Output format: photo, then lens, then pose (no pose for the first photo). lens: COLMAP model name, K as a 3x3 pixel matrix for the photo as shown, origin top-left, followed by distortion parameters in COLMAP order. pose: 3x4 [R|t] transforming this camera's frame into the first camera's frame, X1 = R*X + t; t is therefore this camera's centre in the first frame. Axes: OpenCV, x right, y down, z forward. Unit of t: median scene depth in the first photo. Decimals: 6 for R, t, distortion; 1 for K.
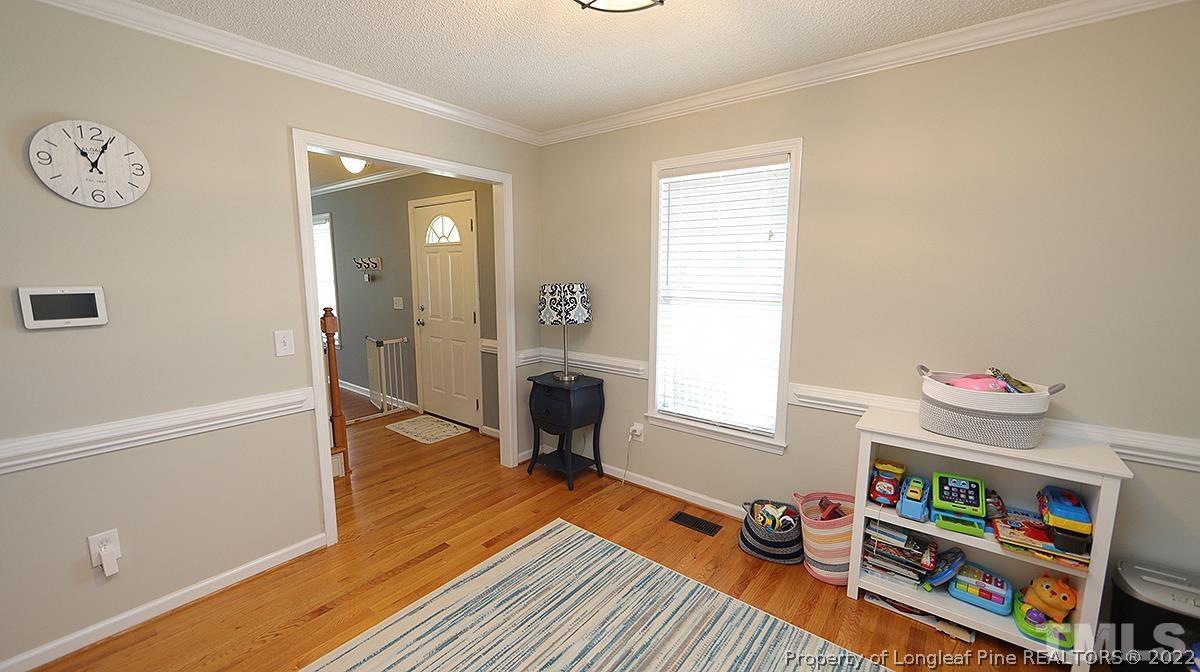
lens RADIAL K [[469.5, 0, 607.8], [0, 469.5, 340.6], [0, 0, 1]] dist [0.001541, -0.000336]
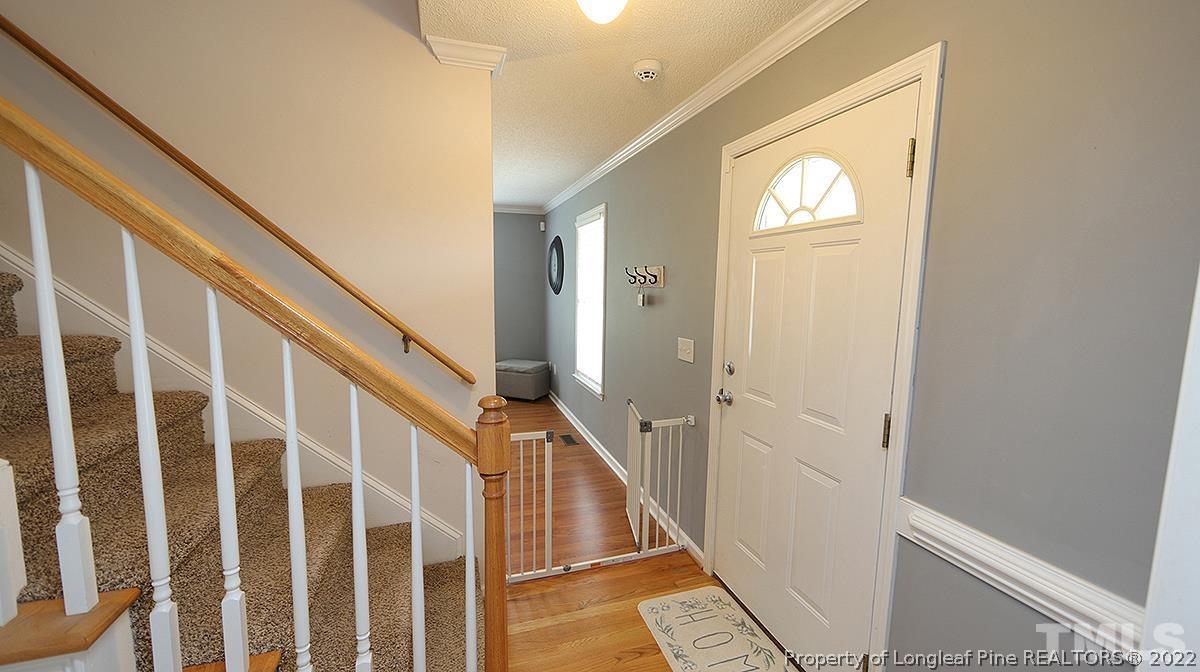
lens RADIAL K [[469.5, 0, 602.9], [0, 469.5, 336.8], [0, 0, 1]] dist [0.001541, -0.000336]
pose [[0.827265, 0.070426, -0.557380, -0.245322], [-0.091998, 0.995701, -0.010734, -0.086443], [0.554228, 0.060158, 0.830188, 0.544391]]
